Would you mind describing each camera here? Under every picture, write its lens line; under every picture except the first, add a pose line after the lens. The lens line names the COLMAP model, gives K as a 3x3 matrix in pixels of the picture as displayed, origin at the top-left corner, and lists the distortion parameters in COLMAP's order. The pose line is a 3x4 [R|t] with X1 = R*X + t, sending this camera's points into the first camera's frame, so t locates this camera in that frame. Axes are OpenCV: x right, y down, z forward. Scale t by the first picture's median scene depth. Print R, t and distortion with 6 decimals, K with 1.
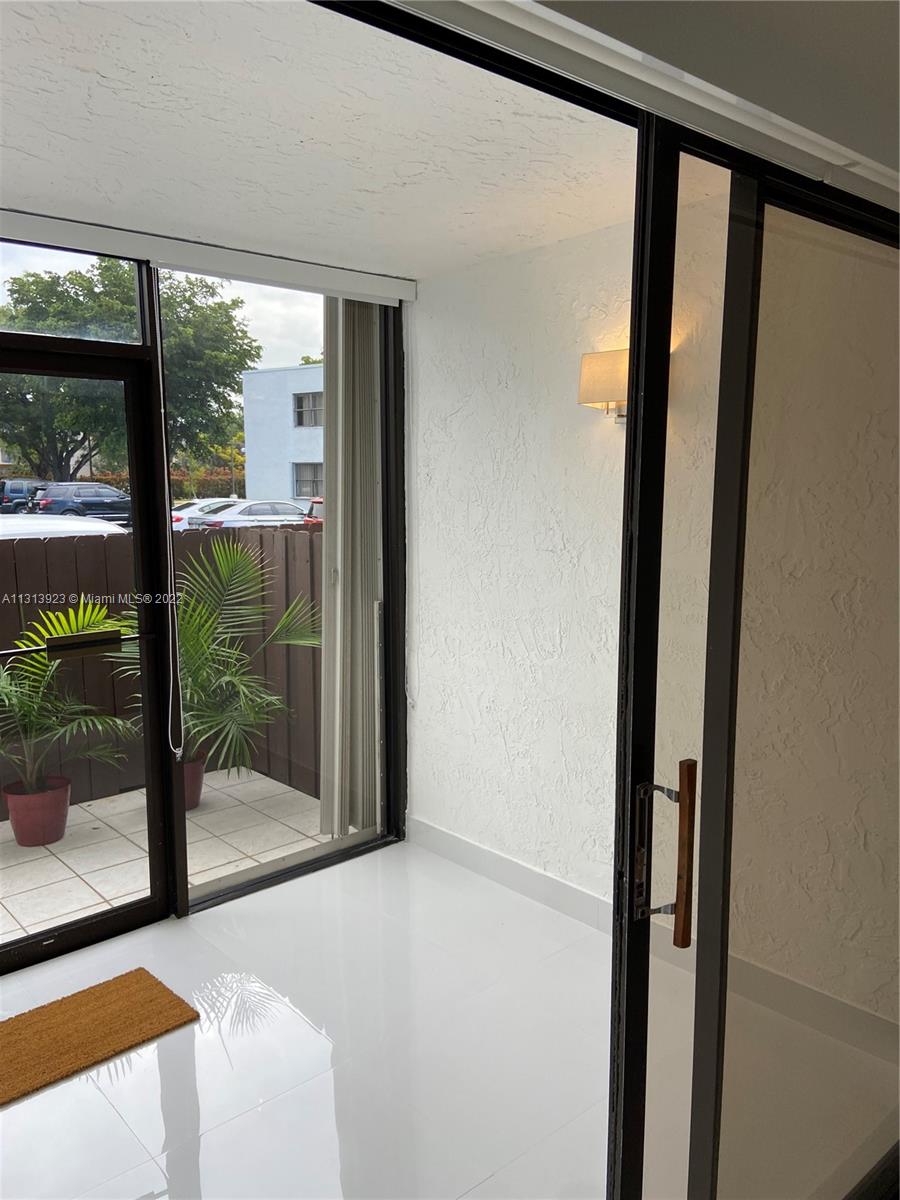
lens RADIAL K [[901.1, 0, 449.8], [0, 901.1, 611.3], [0, 0, 1]] dist [0.101207, -0.111146]
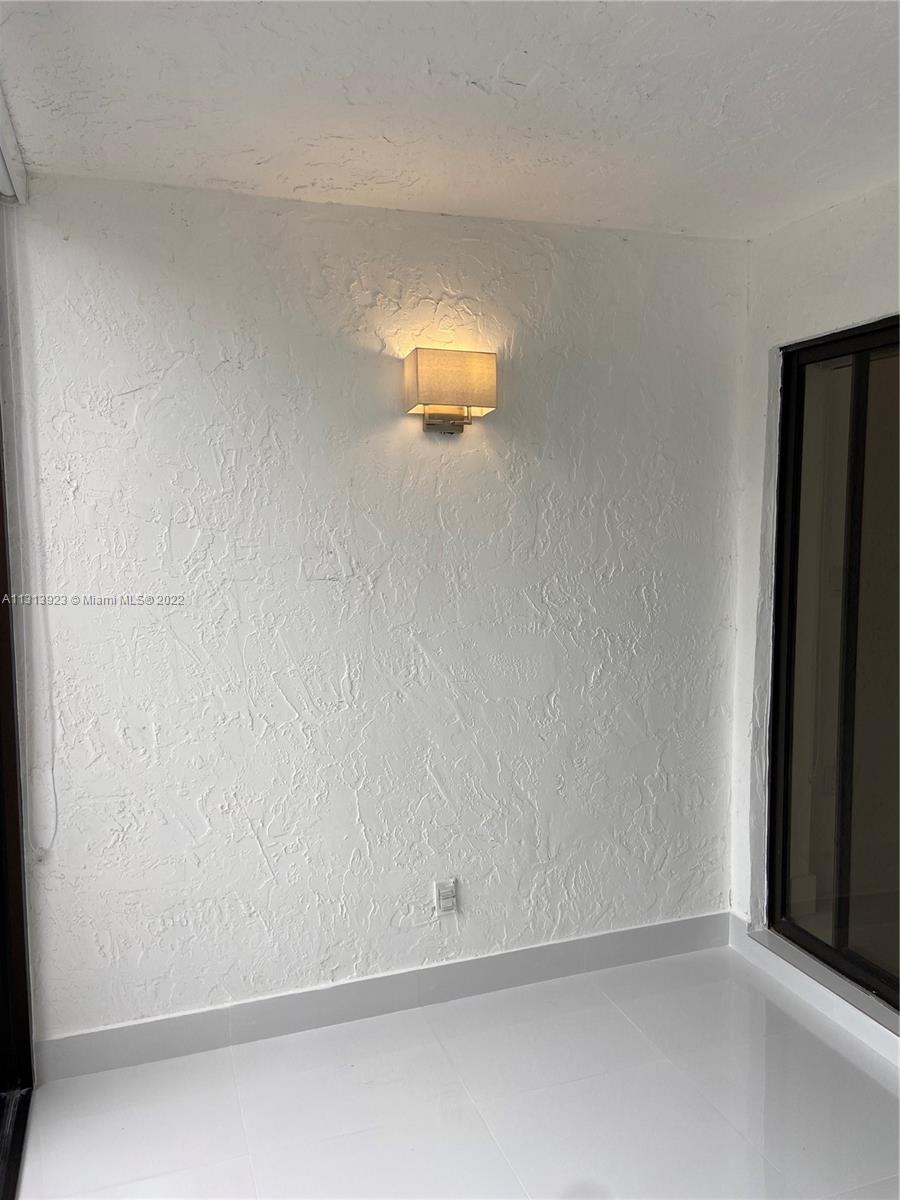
lens RADIAL K [[901.1, 0, 447.8], [0, 901.1, 598.6], [0, 0, 1]] dist [0.101207, -0.111146]
pose [[0.379266, -0.090621, 0.920839, -0.679558], [0.139135, 0.989462, 0.040069, -0.077045], [-0.914767, 0.112924, 0.387878, 0.674284]]
